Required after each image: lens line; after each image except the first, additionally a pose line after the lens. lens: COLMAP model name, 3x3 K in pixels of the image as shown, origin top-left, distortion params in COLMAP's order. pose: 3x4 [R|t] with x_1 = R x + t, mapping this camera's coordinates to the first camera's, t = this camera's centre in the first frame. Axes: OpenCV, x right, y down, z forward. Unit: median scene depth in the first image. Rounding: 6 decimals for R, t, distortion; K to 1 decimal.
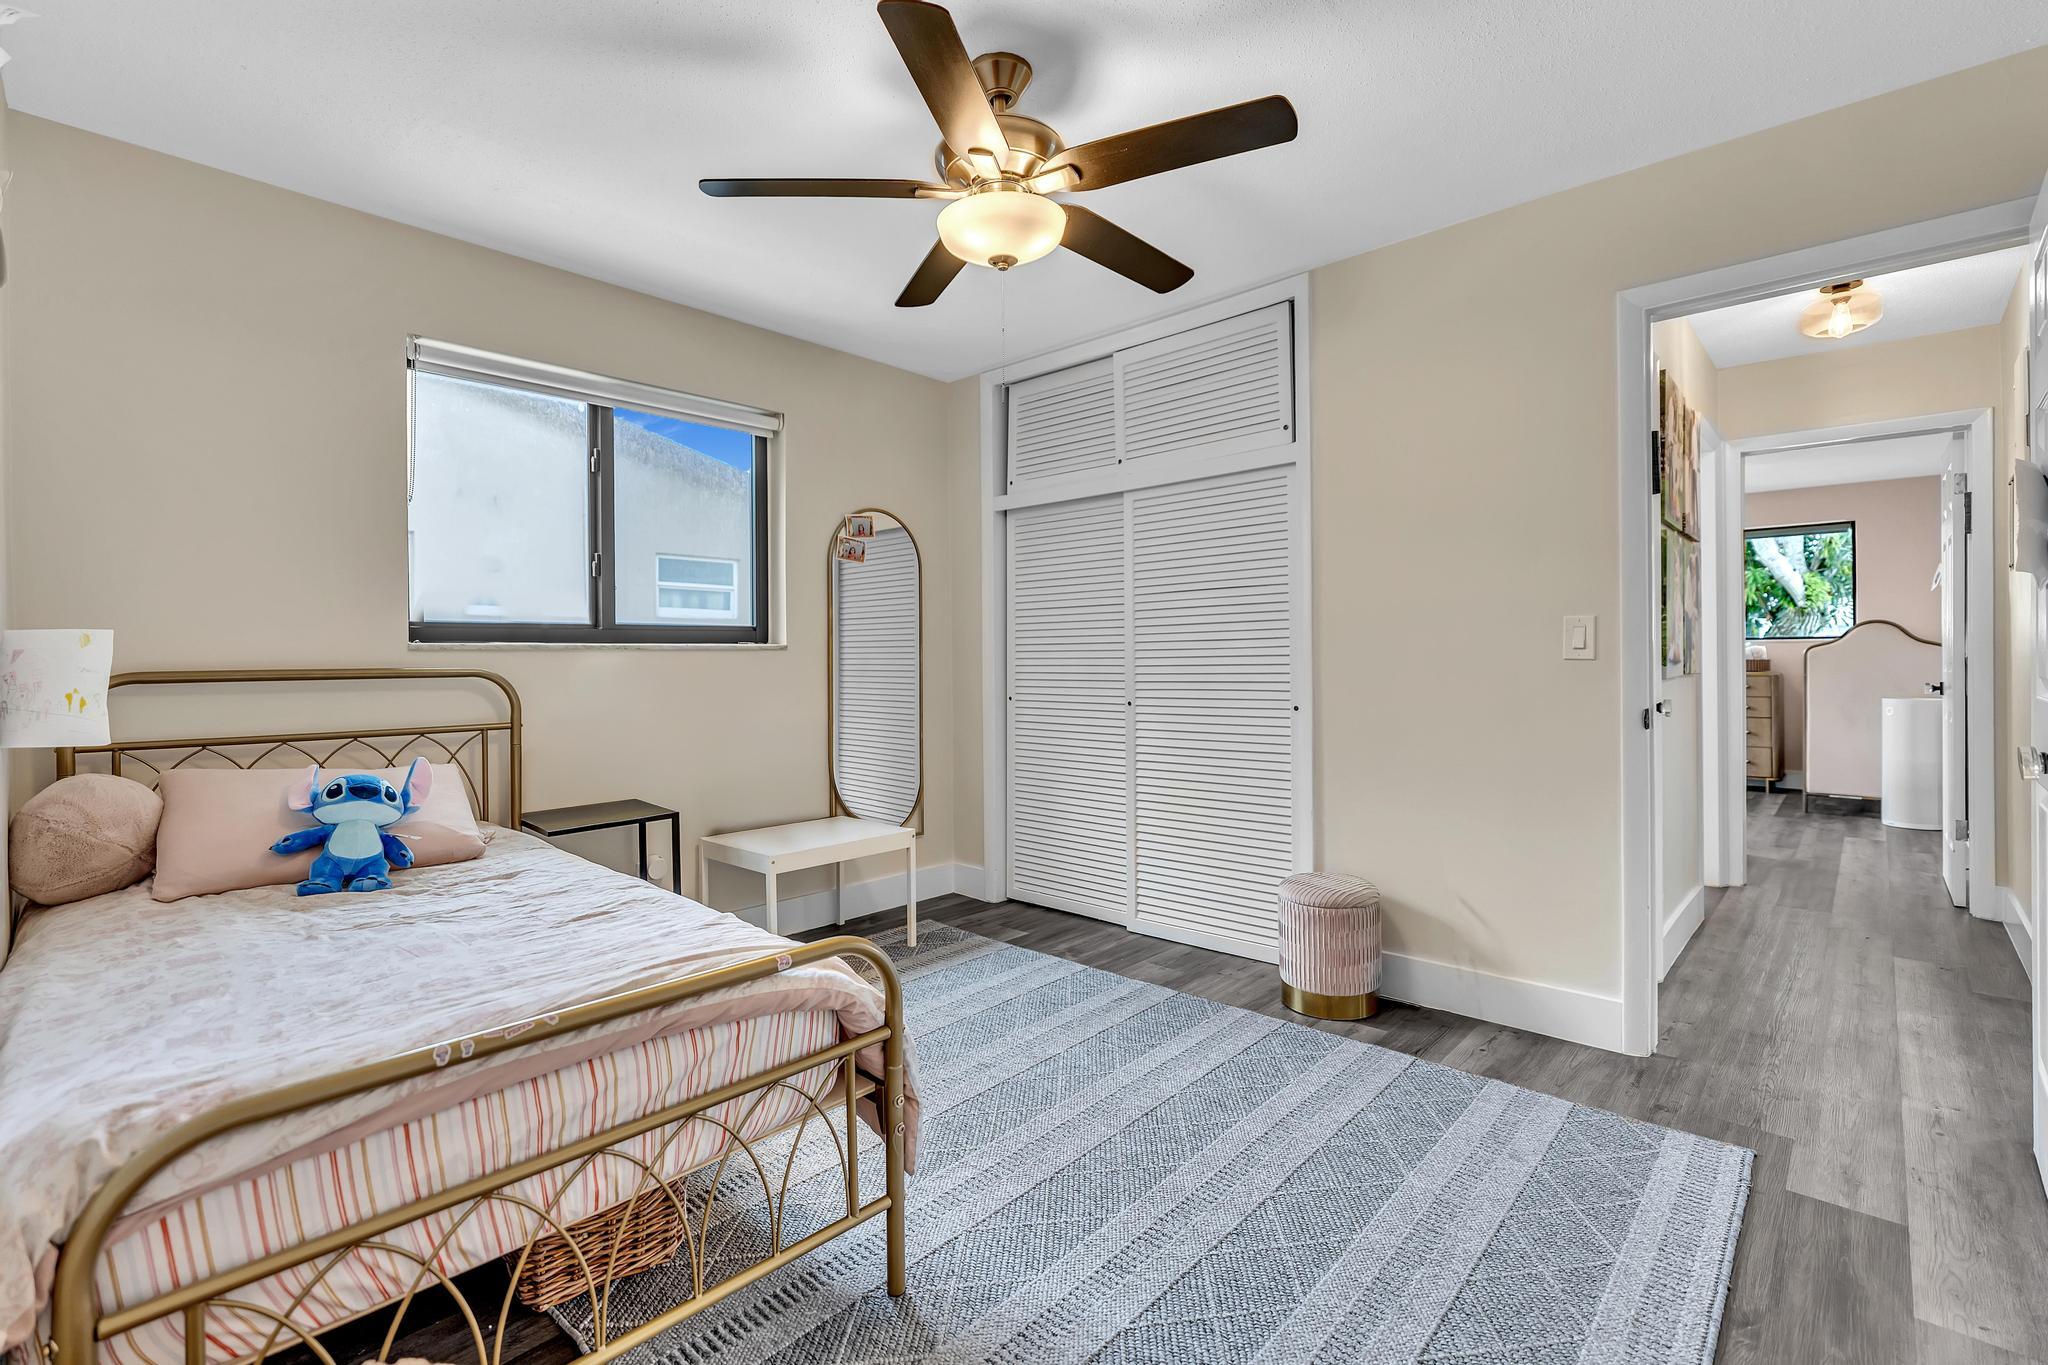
lens RADIAL K [[925.9, 0, 1017.5], [0, 925.9, 674.3], [0, 0, 1]] dist [0.005394, 0.000588]
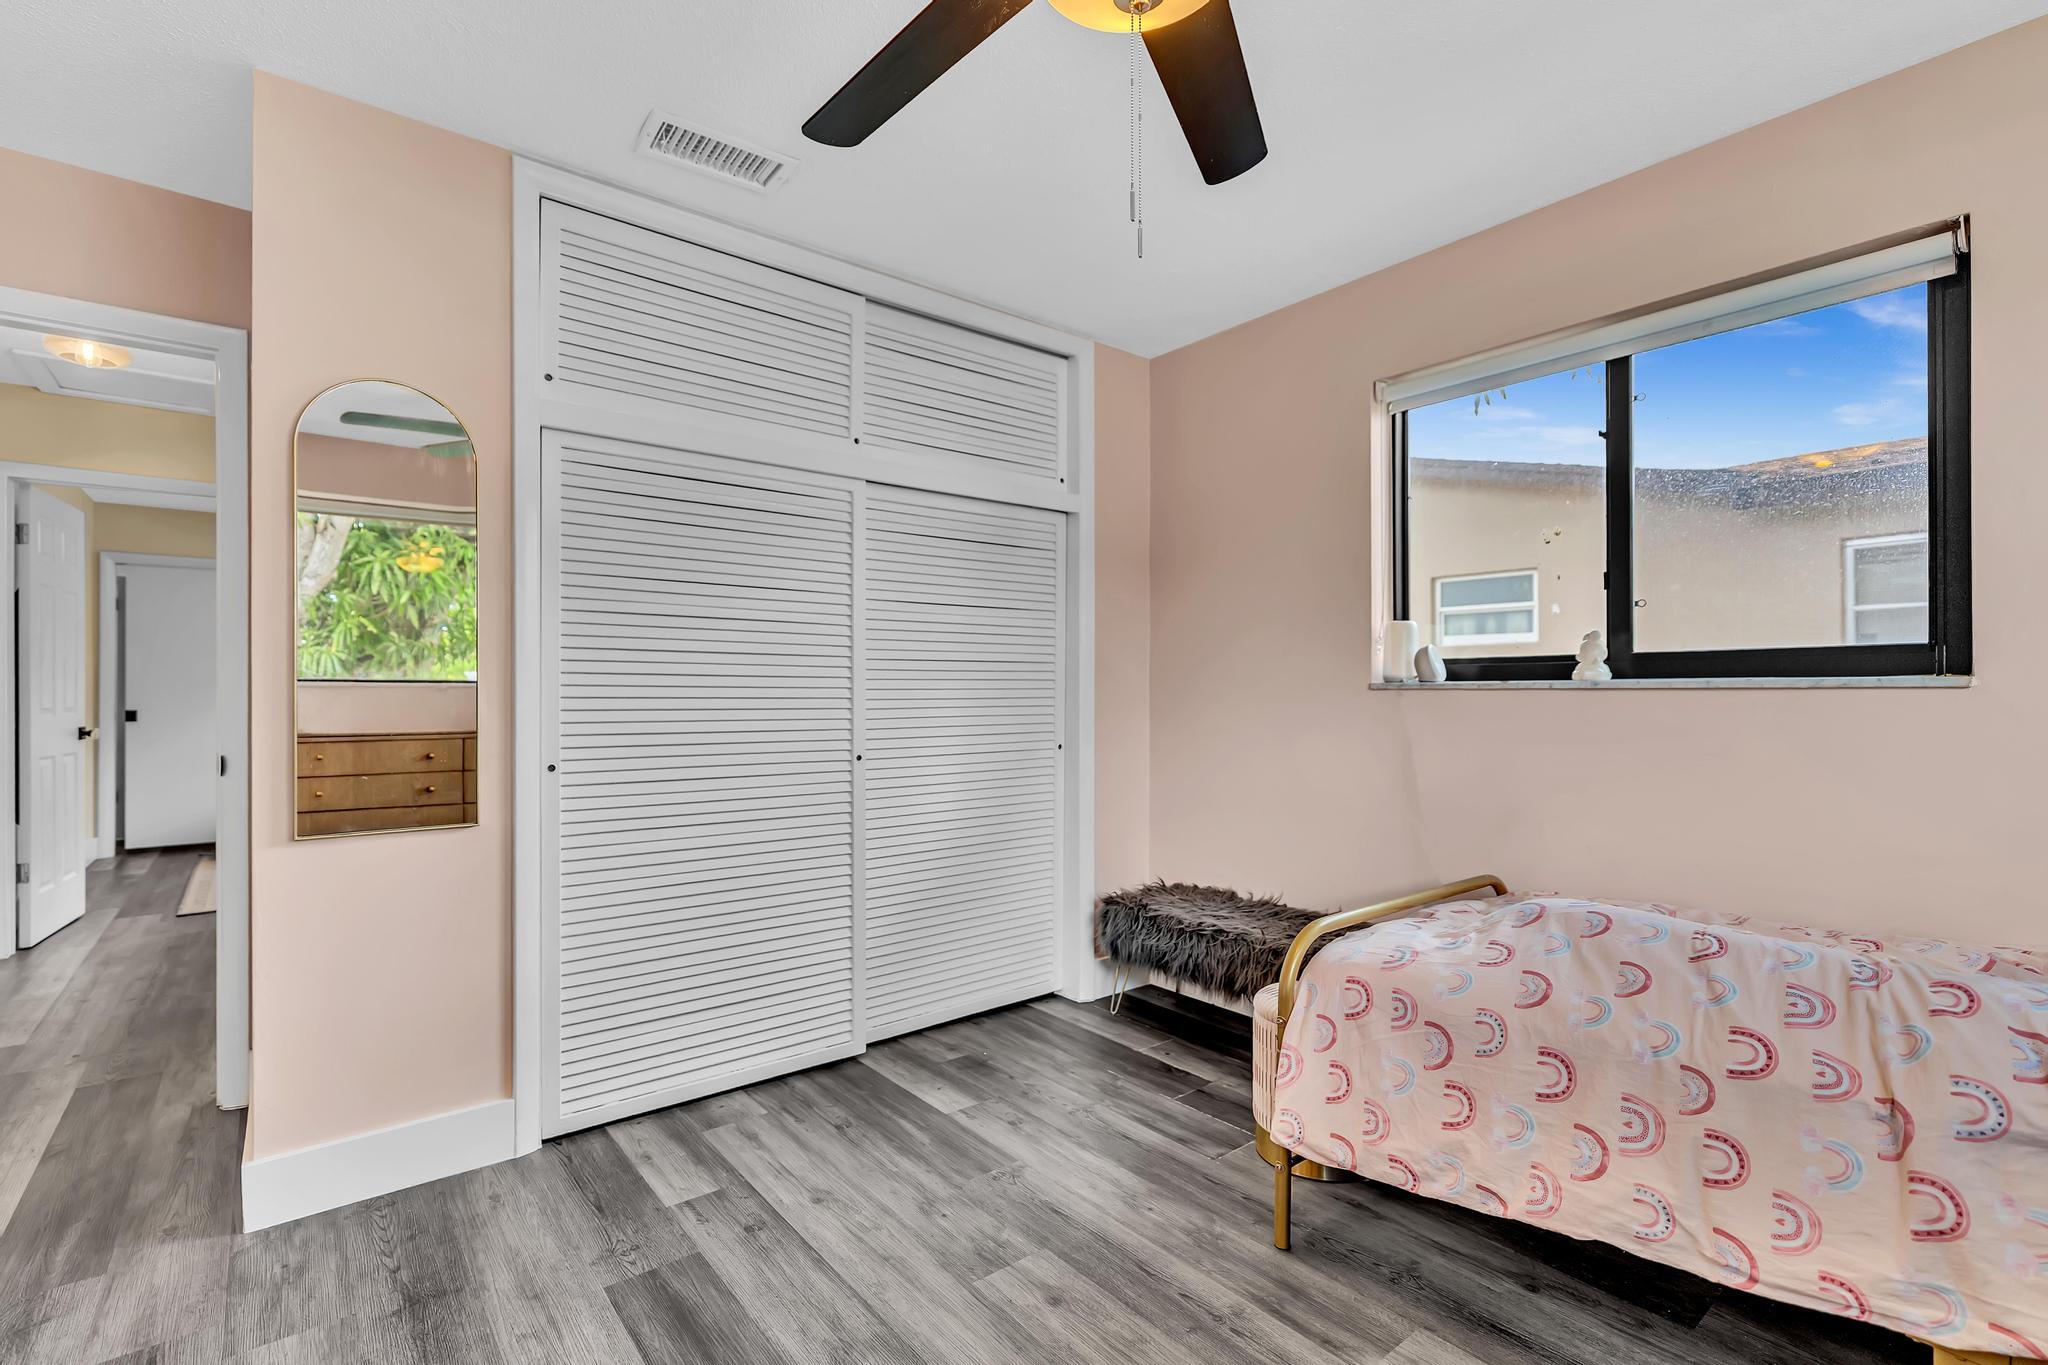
lens RADIAL K [[925.9, 0, 1011.9], [0, 925.9, 684.1], [0, 0, 1]] dist [0.005394, 0.000588]
pose [[-0.146659, -0.002931, -0.989183, 0.382543], [-0.013947, 0.999902, -0.000895, -0.025139], [0.989089, 0.013665, -0.146686, 0.680896]]
